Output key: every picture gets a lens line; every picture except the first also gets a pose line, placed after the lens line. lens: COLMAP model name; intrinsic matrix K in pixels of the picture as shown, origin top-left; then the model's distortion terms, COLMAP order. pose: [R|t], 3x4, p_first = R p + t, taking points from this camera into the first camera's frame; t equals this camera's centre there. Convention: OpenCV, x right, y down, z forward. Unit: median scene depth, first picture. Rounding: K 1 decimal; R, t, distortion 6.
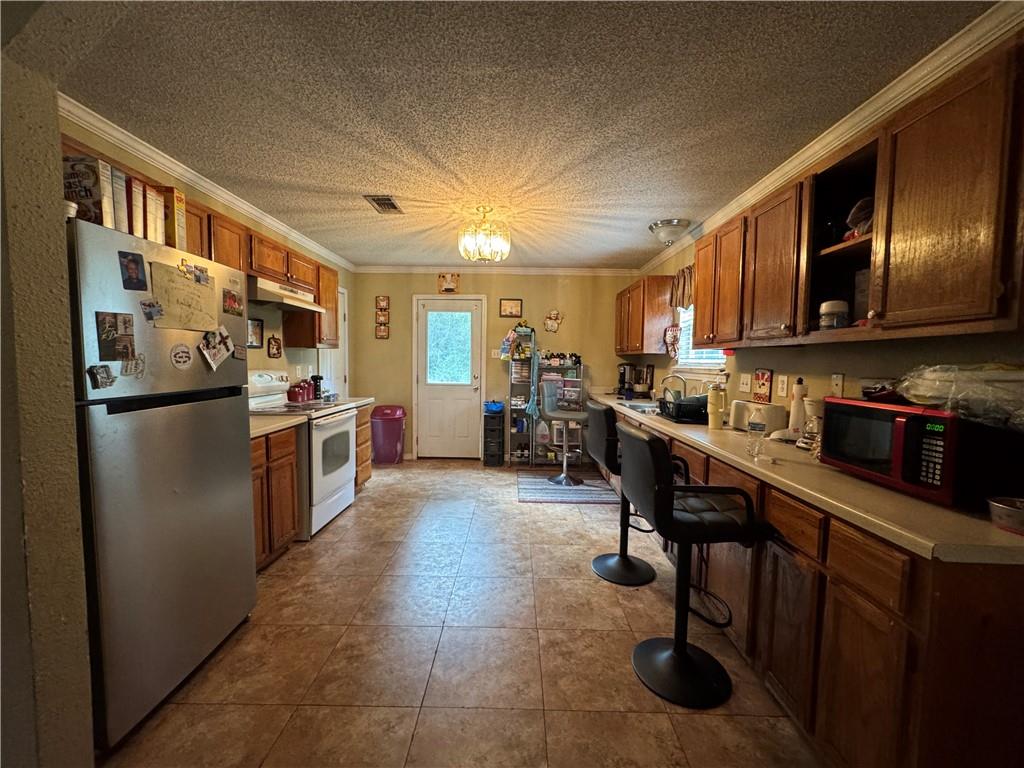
lens RADIAL K [[411.1, 0, 510.7], [0, 411.1, 385.1], [0, 0, 1]] dist [-0.000733, -0.000112]
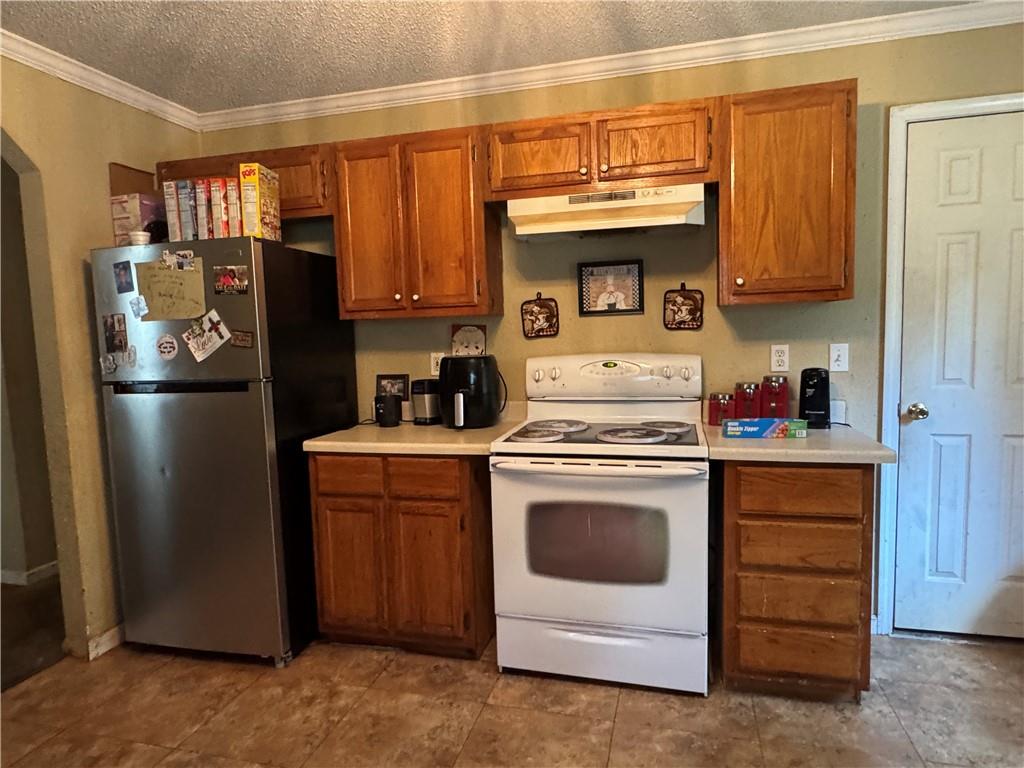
lens RADIAL K [[627.5, 0, 511.1], [0, 627.5, 386.3], [0, 0, 1]] dist [0.001305, 0.000339]
pose [[-0.252276, 0.089525, -0.963505, 0.326665], [-0.029115, 0.994558, 0.100033, -0.098857], [0.967217, 0.053288, -0.248296, 1.431503]]
